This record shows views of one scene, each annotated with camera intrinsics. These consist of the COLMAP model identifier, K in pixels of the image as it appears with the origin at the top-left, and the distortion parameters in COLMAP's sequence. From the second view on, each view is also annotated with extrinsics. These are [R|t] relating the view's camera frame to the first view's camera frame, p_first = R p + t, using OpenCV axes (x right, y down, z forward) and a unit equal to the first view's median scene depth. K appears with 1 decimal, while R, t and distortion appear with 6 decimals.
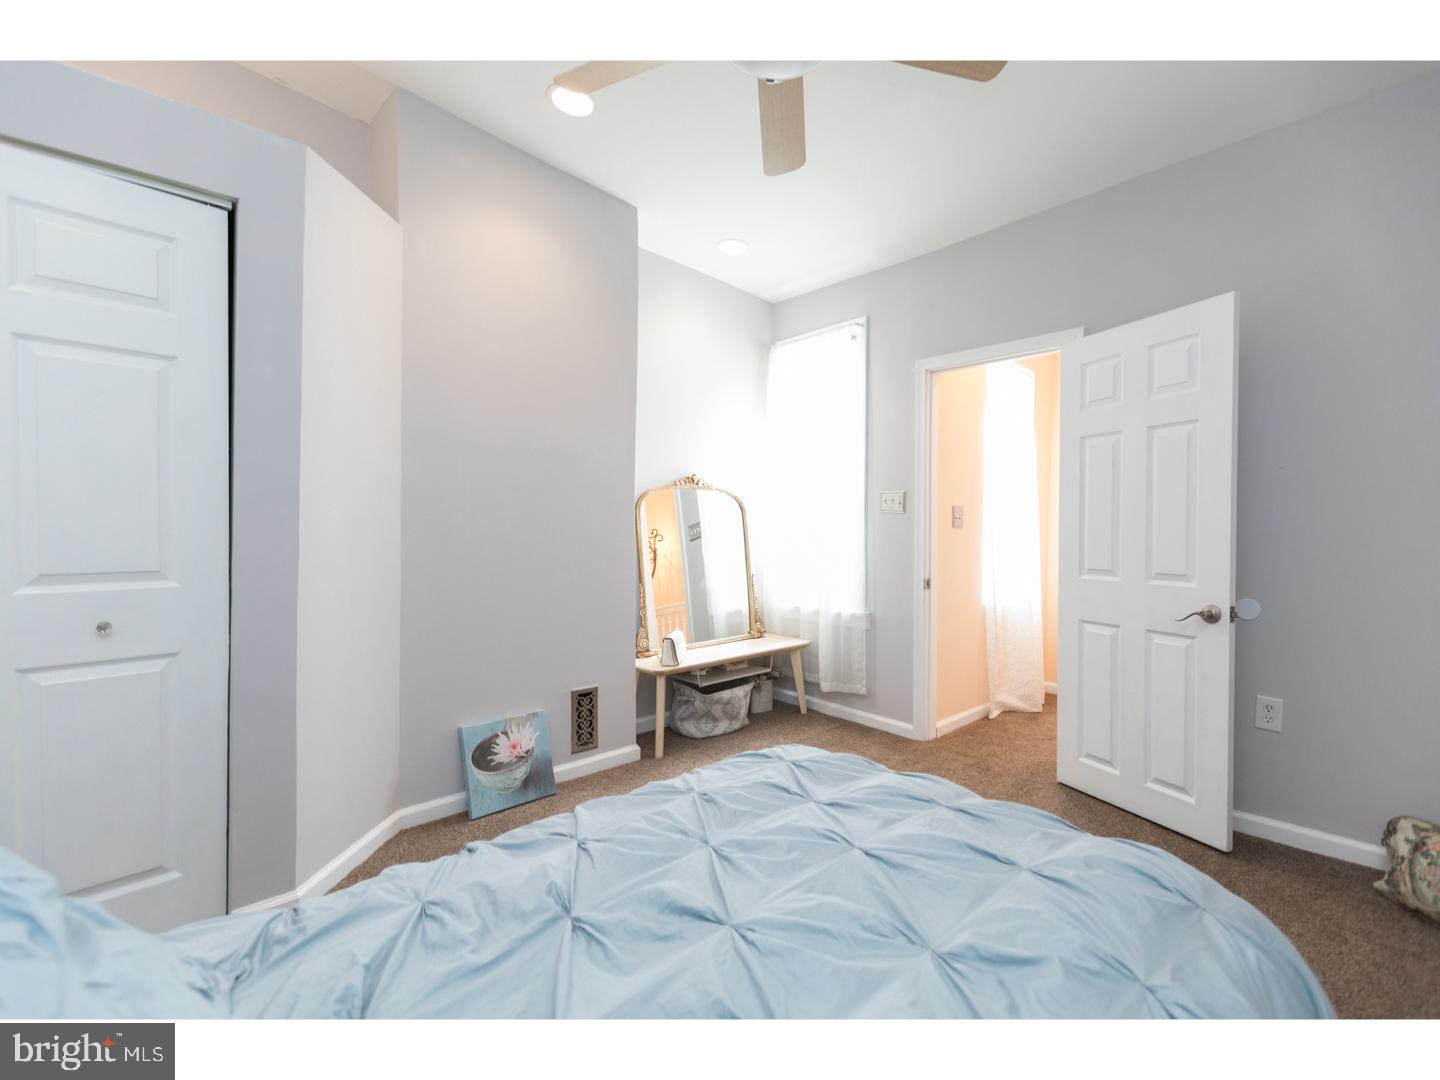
lens RADIAL K [[652.1, 0, 728.2], [0, 652.1, 545.4], [0, 0, 1]] dist [-0.000659, -0.000240]
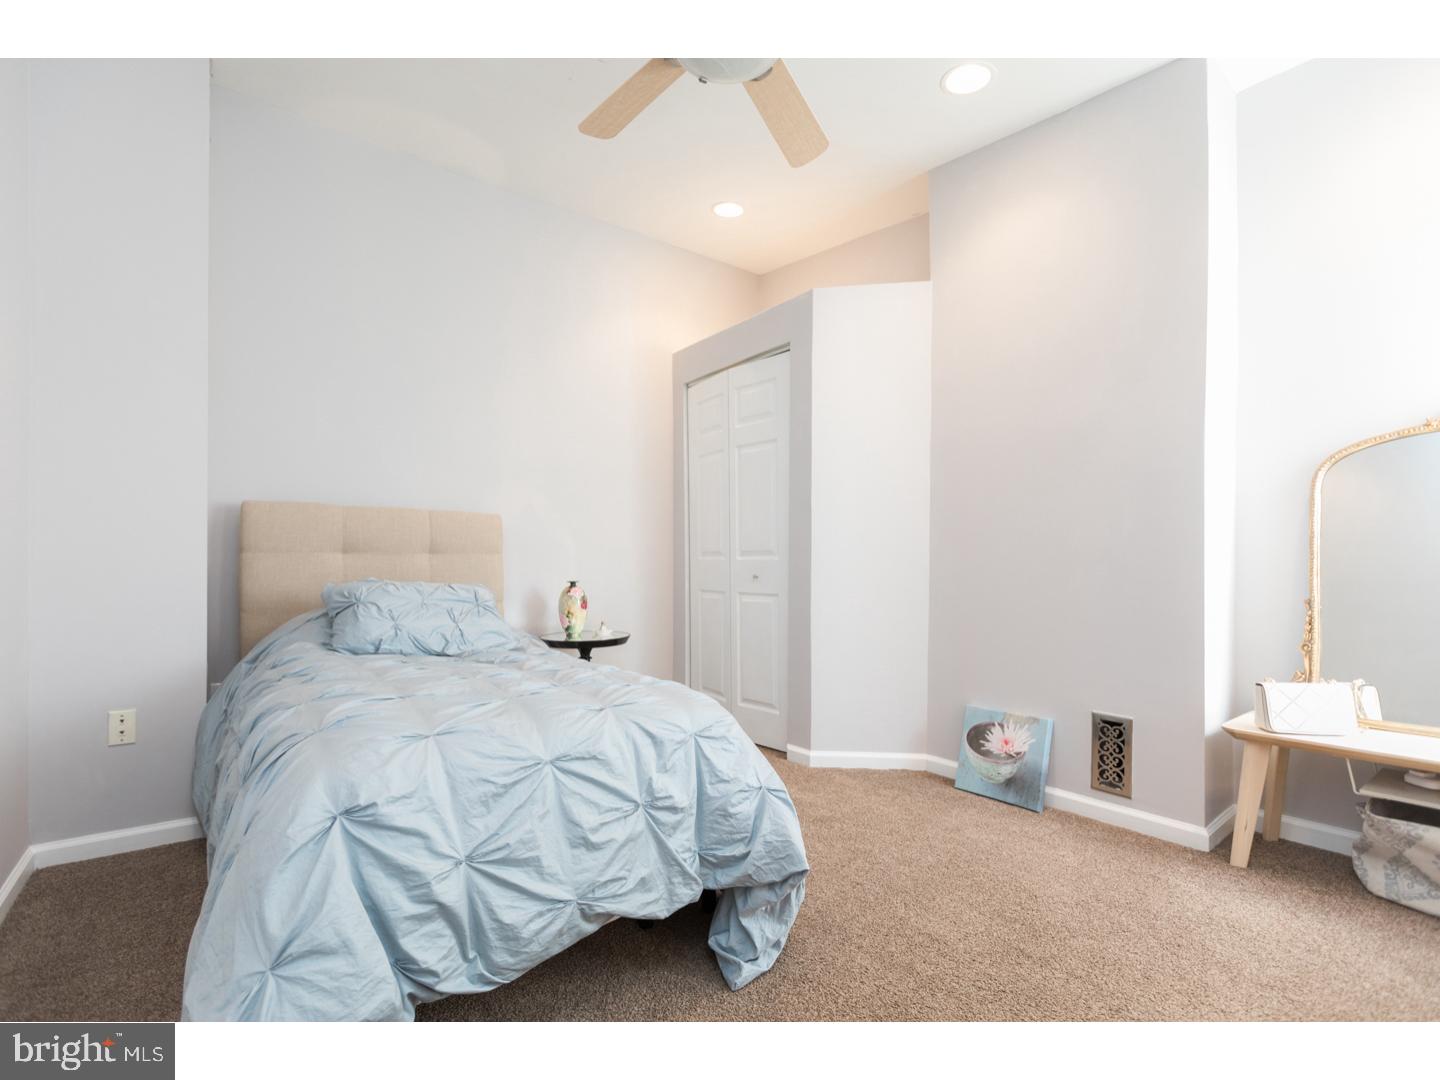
lens RADIAL K [[652.1, 0, 728.2], [0, 652.1, 545.4], [0, 0, 1]] dist [-0.000659, -0.000240]
pose [[-0.060030, -0.007129, -0.998171, 0.685755], [-0.018171, 0.999817, -0.006048, 0.024250], [0.998031, 0.017775, -0.060148, 0.635277]]
